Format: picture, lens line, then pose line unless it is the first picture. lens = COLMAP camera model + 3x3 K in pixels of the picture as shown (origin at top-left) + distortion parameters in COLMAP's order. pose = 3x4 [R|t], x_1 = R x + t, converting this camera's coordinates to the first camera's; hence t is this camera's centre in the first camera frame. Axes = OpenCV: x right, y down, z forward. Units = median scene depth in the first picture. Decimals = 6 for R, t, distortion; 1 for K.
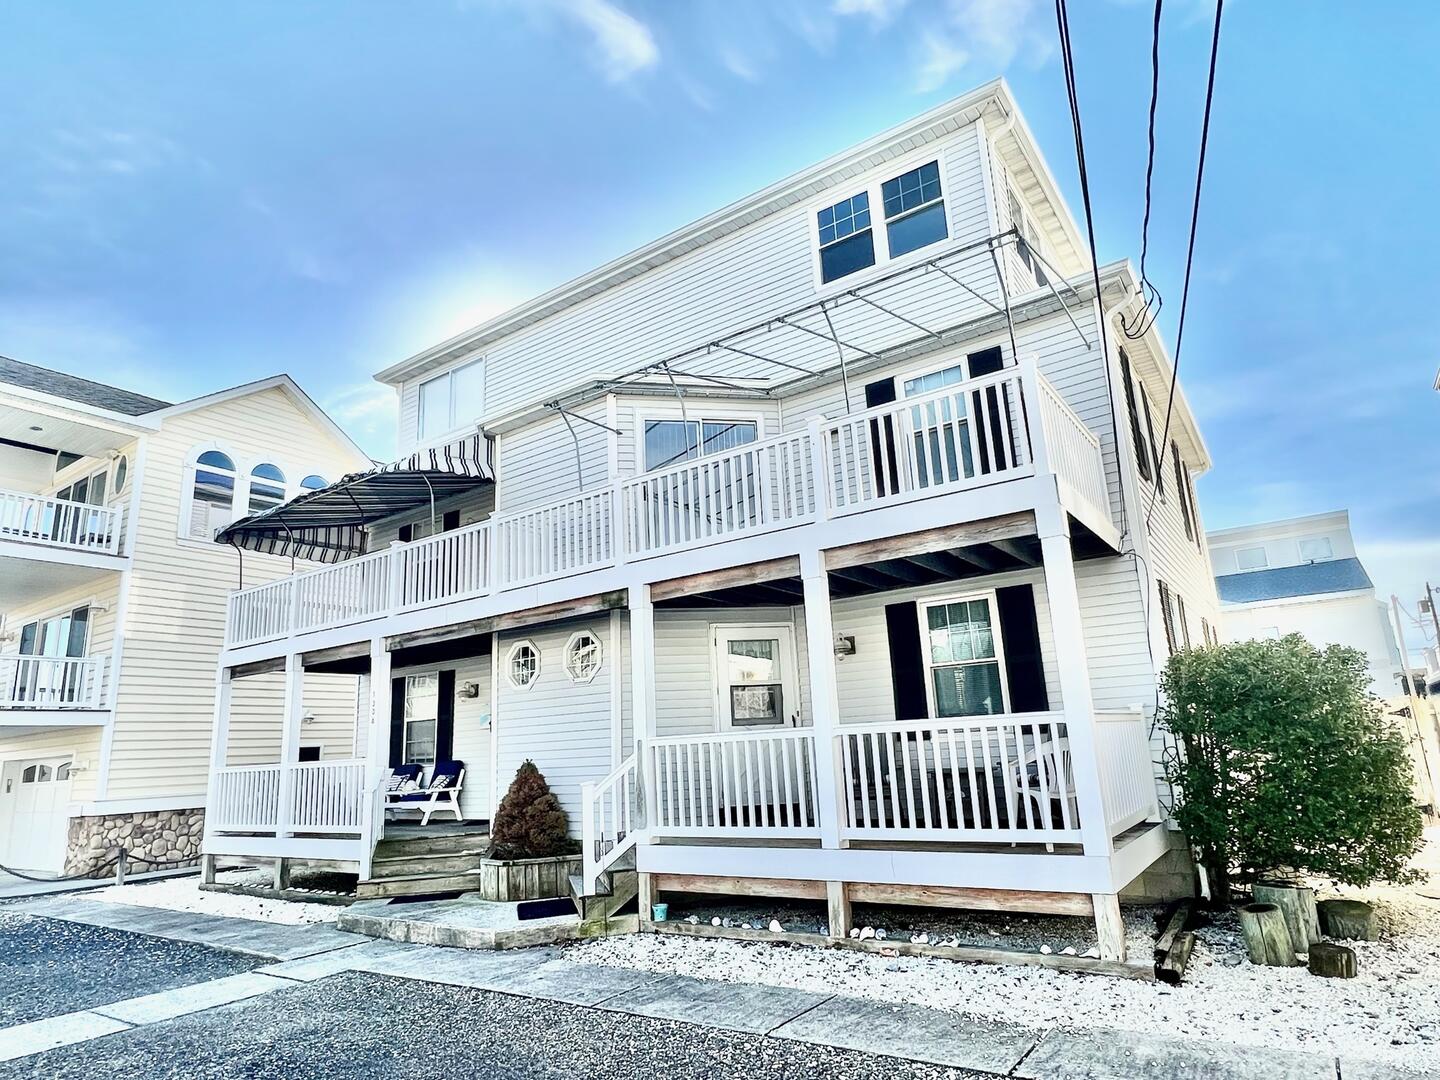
lens RADIAL K [[862.3, 0, 718.2], [0, 862.3, 540.2], [0, 0, 1]] dist [-0.001475, 0.000978]
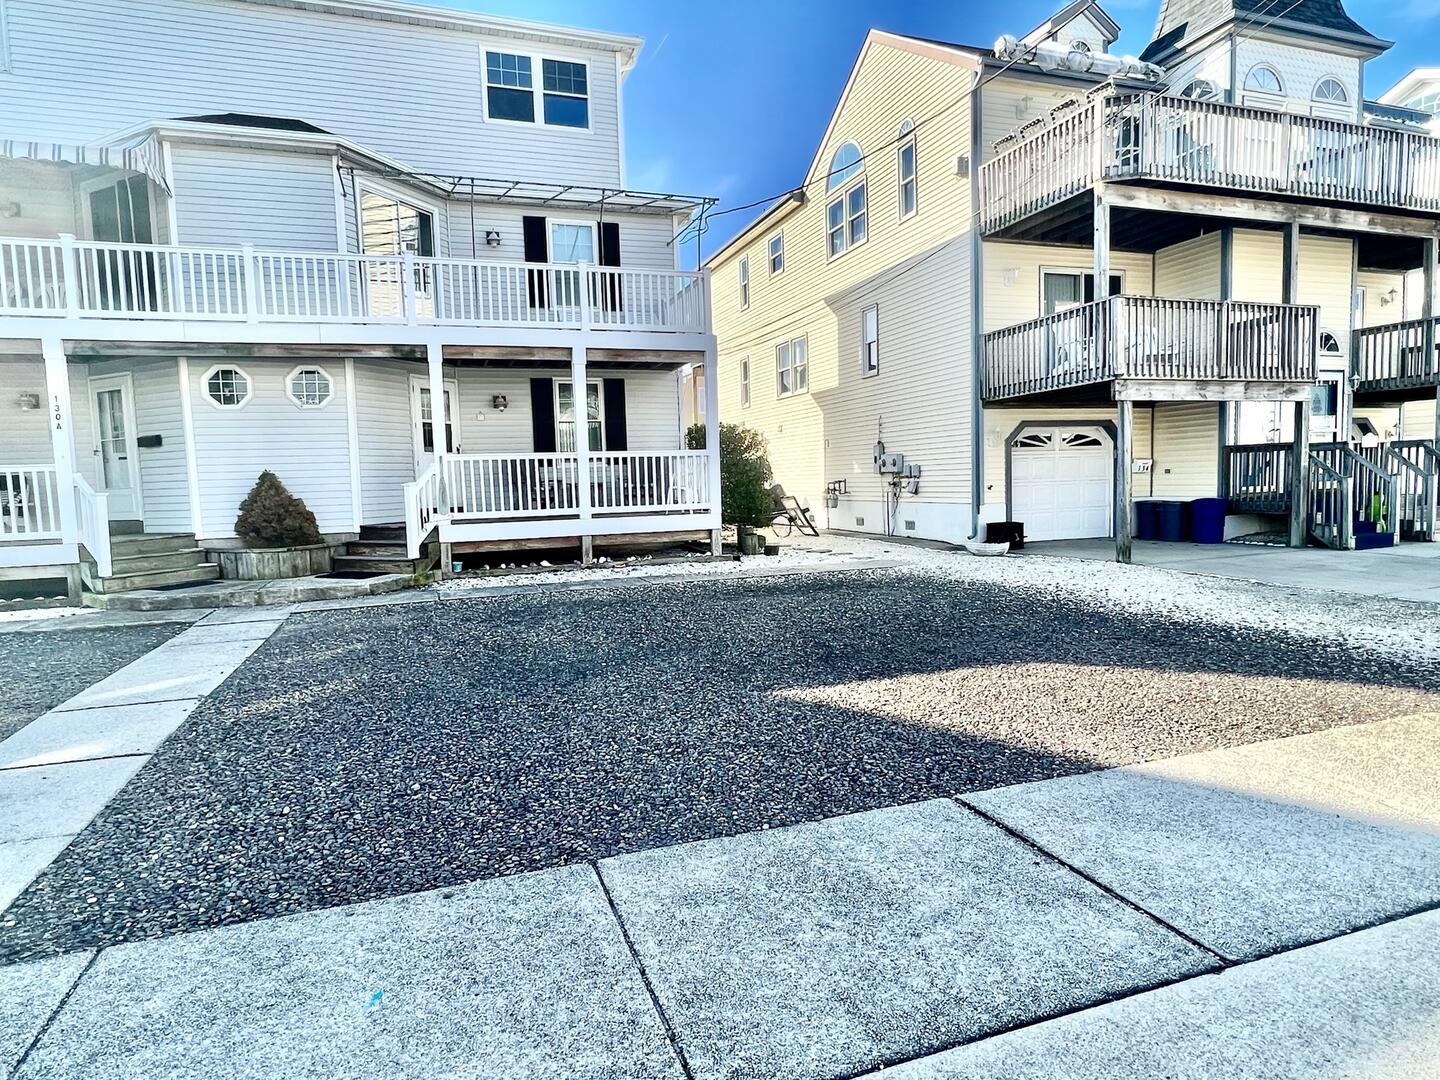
lens RADIAL K [[862.3, 0, 715.1], [0, 862.3, 540.5], [0, 0, 1]] dist [-0.001475, 0.000978]
pose [[0.577300, -0.034551, 0.815801, -0.932083], [-0.195135, 0.964317, 0.178928, 0.019756], [-0.792873, -0.262487, 0.549958, -0.175330]]
